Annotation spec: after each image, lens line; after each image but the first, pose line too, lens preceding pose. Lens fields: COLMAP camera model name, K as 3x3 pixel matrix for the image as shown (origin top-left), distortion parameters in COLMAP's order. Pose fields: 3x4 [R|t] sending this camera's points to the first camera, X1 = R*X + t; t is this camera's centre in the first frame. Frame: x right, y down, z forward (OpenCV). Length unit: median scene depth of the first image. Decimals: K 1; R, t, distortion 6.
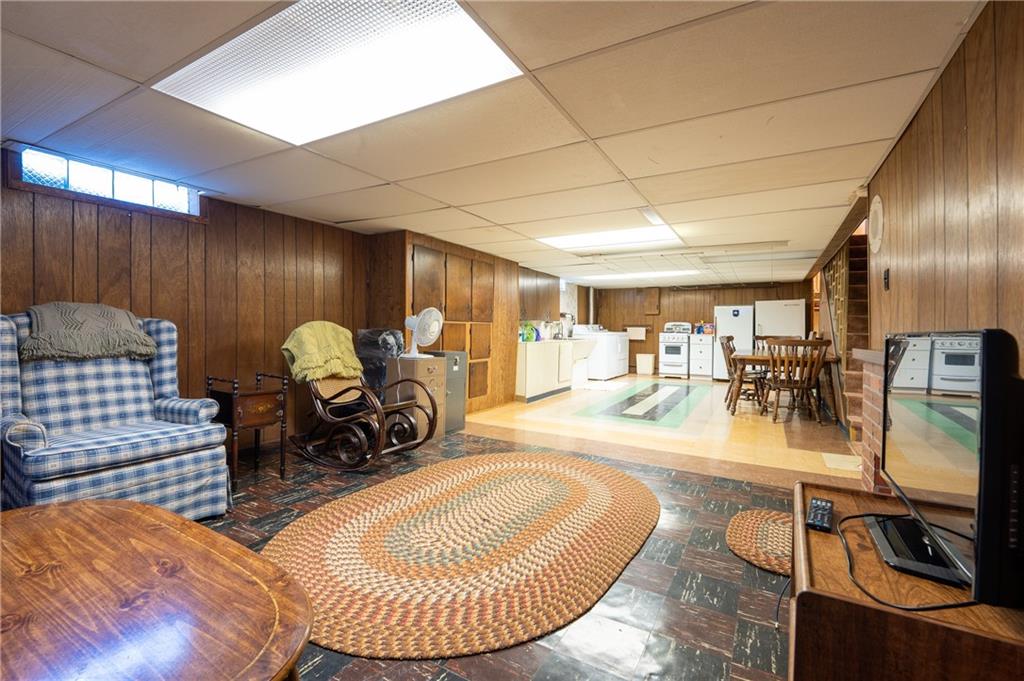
lens RADIAL K [[421.3, 0, 502.8], [0, 421.3, 331.8], [0, 0, 1]] dist [-0.014036, -0.000453]
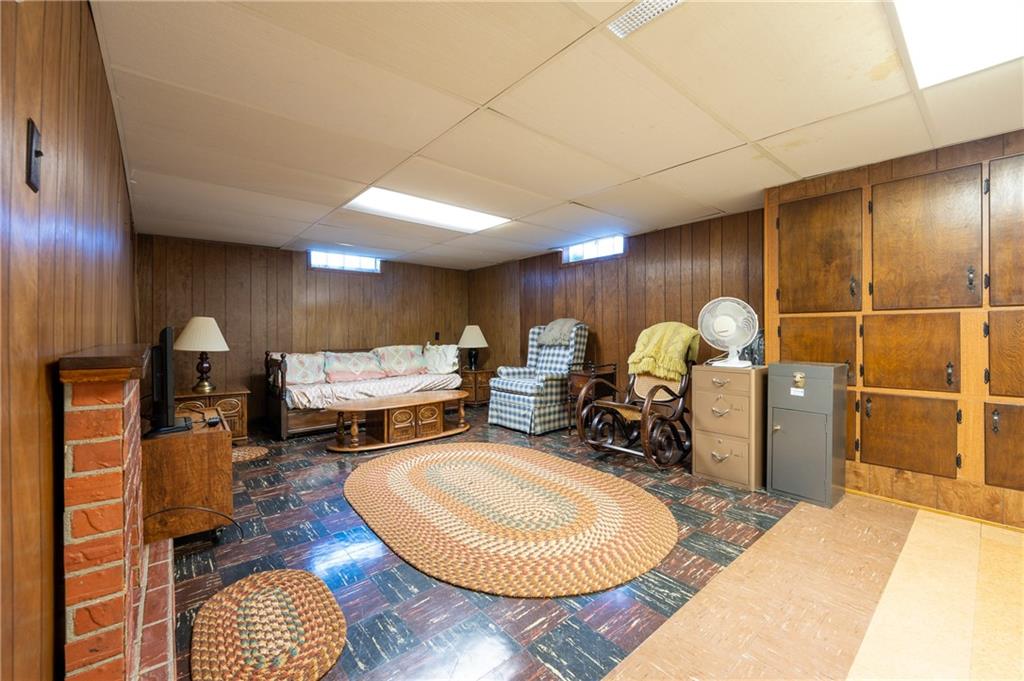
lens RADIAL K [[421.3, 0, 505.0], [0, 421.3, 339.1], [0, 0, 1]] dist [-0.014036, -0.000453]
pose [[-0.321595, 0.016199, -0.946739, 0.834764], [0.004905, 0.999869, 0.015442, -0.002124], [0.946864, 0.000322, -0.321633, 1.140901]]
